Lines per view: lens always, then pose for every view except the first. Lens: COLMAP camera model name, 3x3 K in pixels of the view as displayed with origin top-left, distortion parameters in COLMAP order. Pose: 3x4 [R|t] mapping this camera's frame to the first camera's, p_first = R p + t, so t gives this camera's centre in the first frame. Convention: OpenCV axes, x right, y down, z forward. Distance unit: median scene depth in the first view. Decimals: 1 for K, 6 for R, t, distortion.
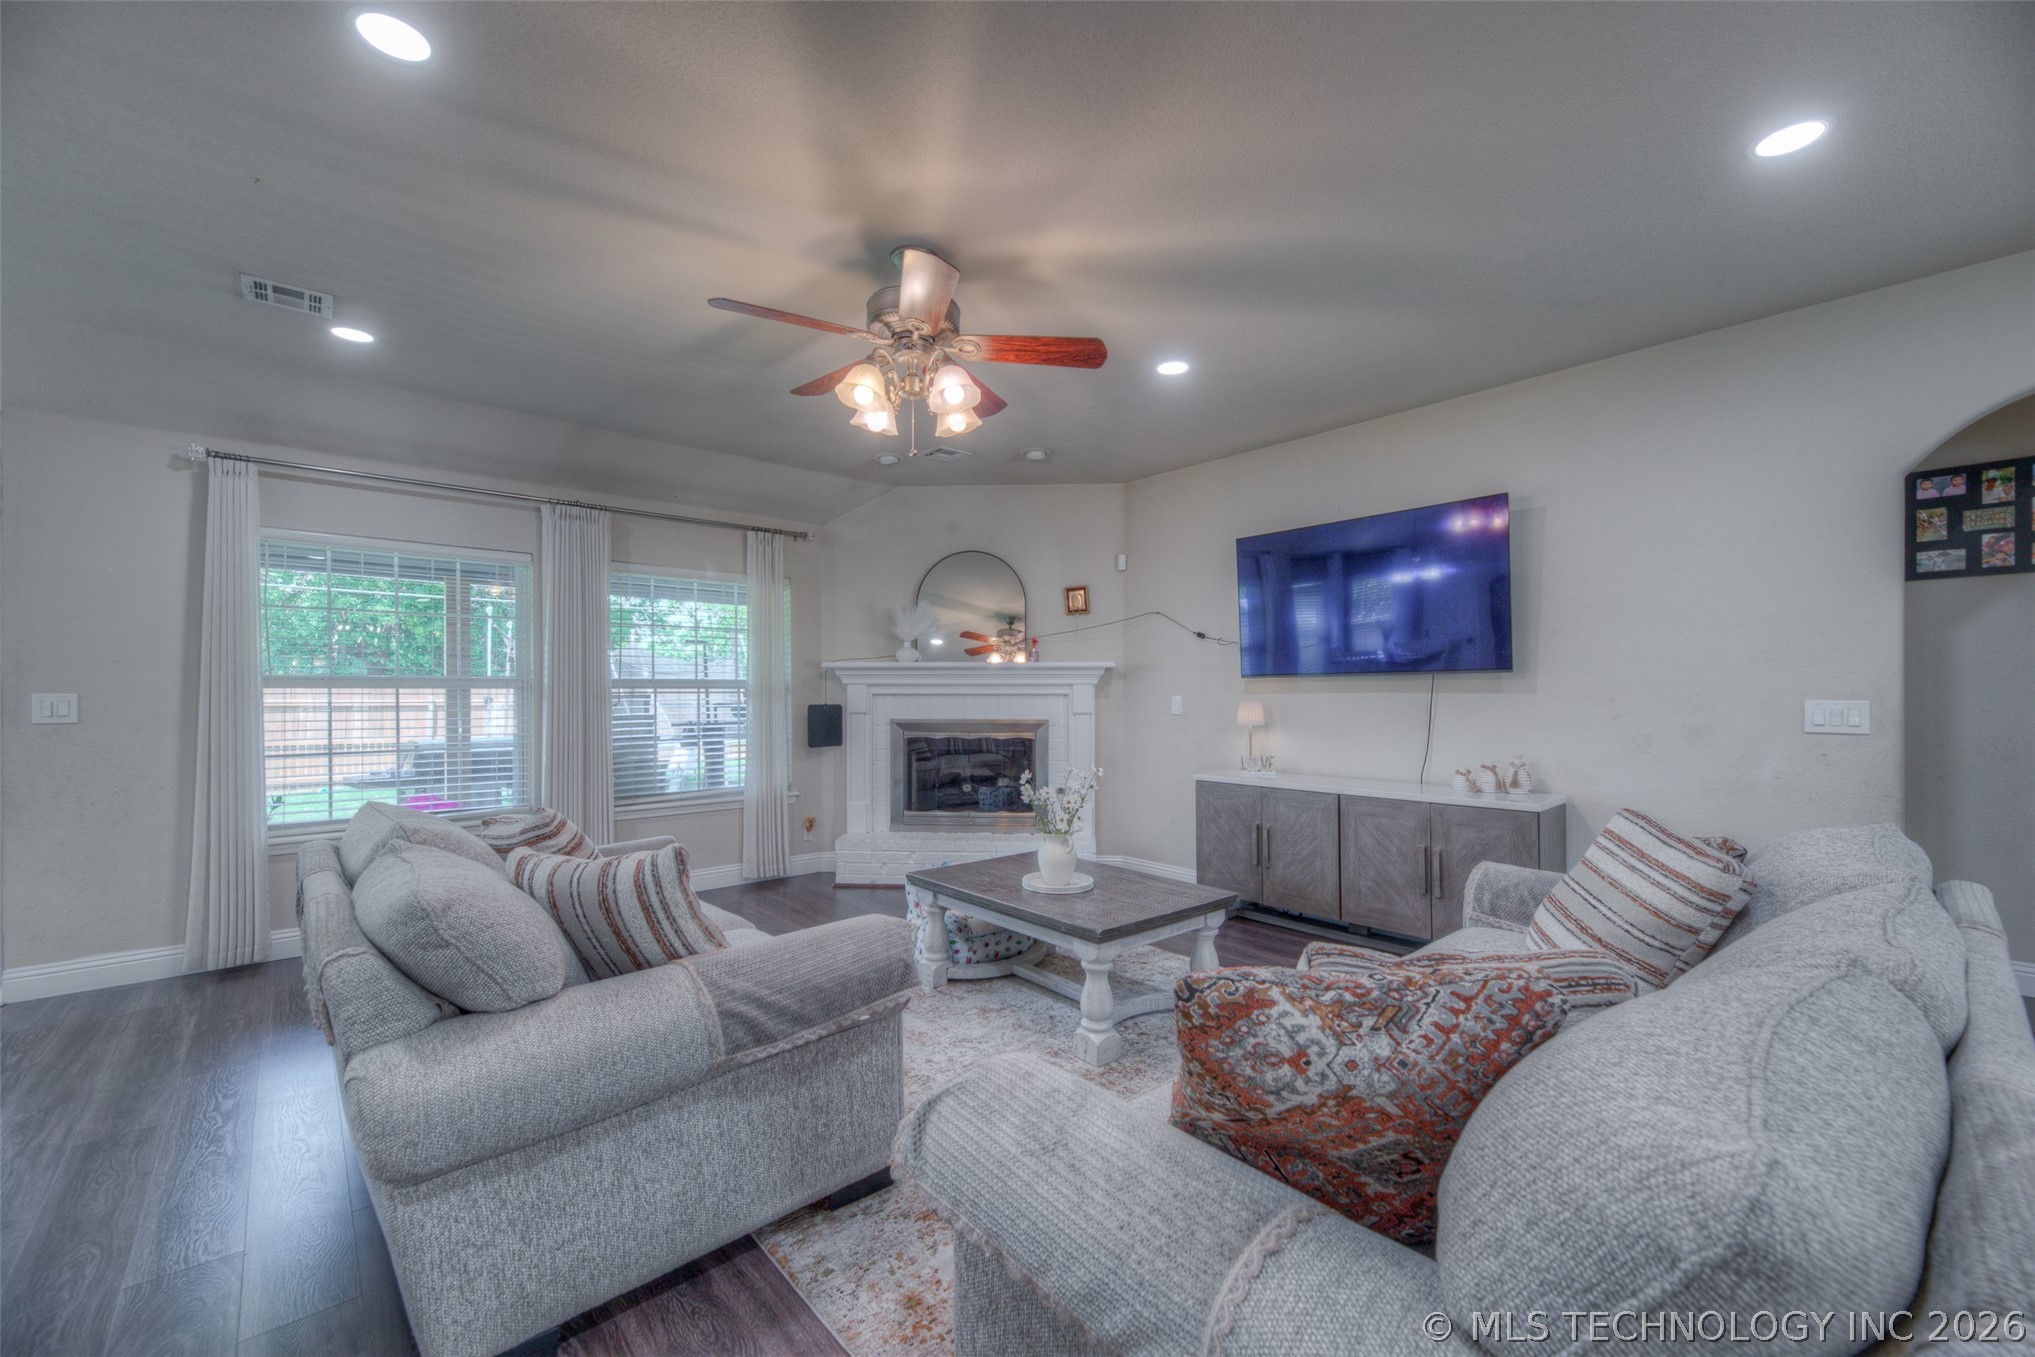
lens RADIAL K [[814.2, 0, 1014.8], [0, 814.2, 689.0], [0, 0, 1]] dist [0.001948, 0.000982]
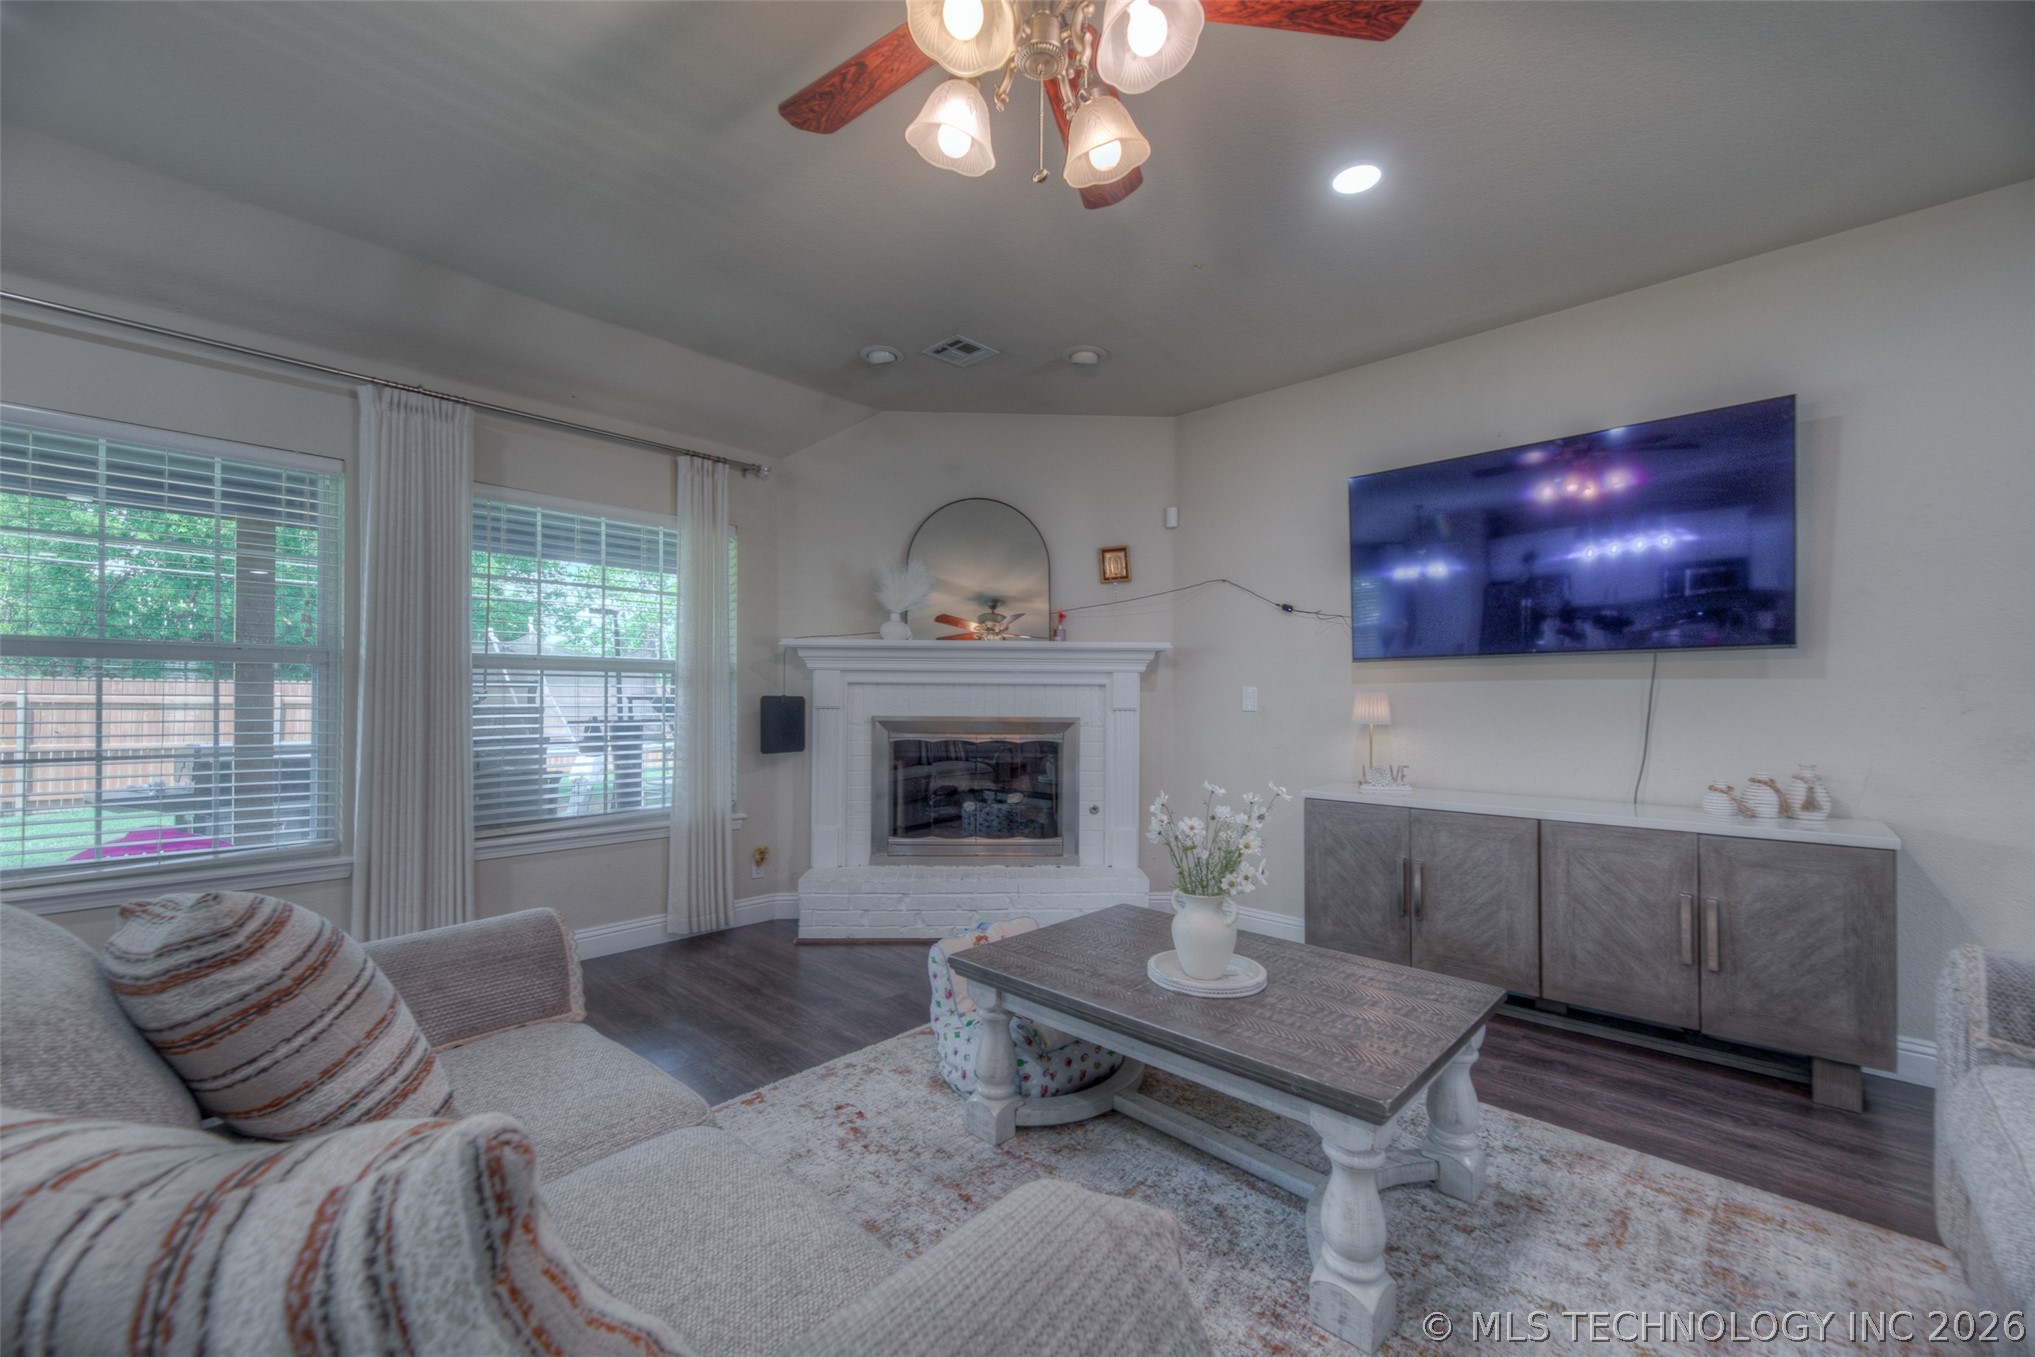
lens RADIAL K [[814.2, 0, 1016.8], [0, 814.2, 689.8], [0, 0, 1]] dist [0.001948, 0.000982]
pose [[0.995701, 0.007553, 0.092316, -0.108645], [-0.006936, 0.999951, -0.007001, 0.020982], [-0.092365, 0.006330, 0.995705, 0.290574]]
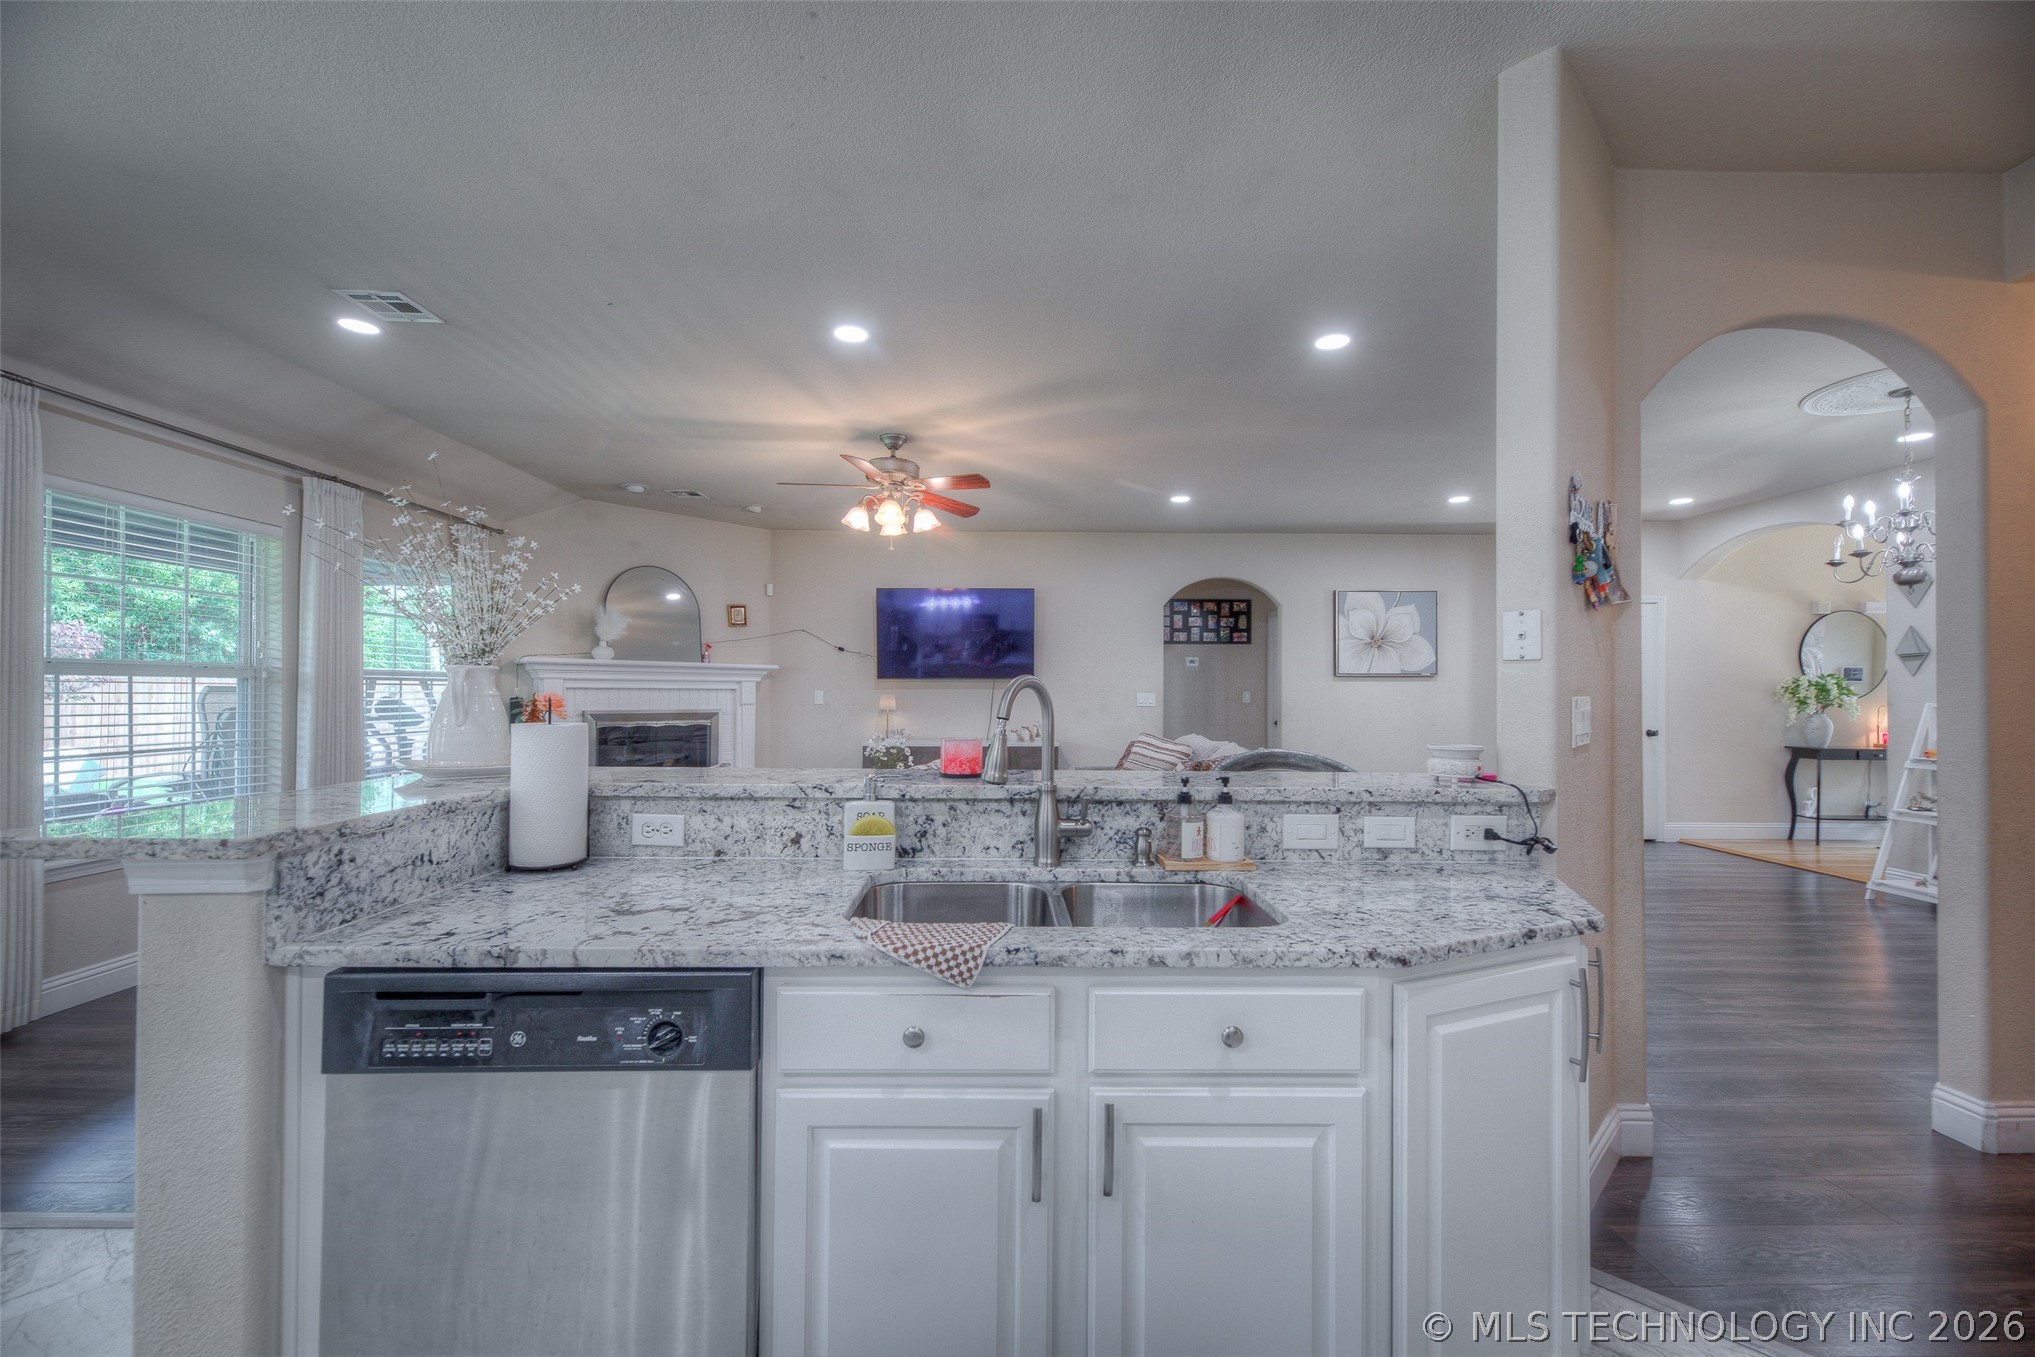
lens RADIAL K [[814.2, 0, 1009.1], [0, 814.2, 684.5], [0, 0, 1]] dist [0.001948, 0.000982]
pose [[0.653299, 0.010999, 0.757020, -0.754242], [-0.007878, 0.999939, -0.007730, 0.006404], [-0.757059, -0.000914, 0.653346, -0.192357]]
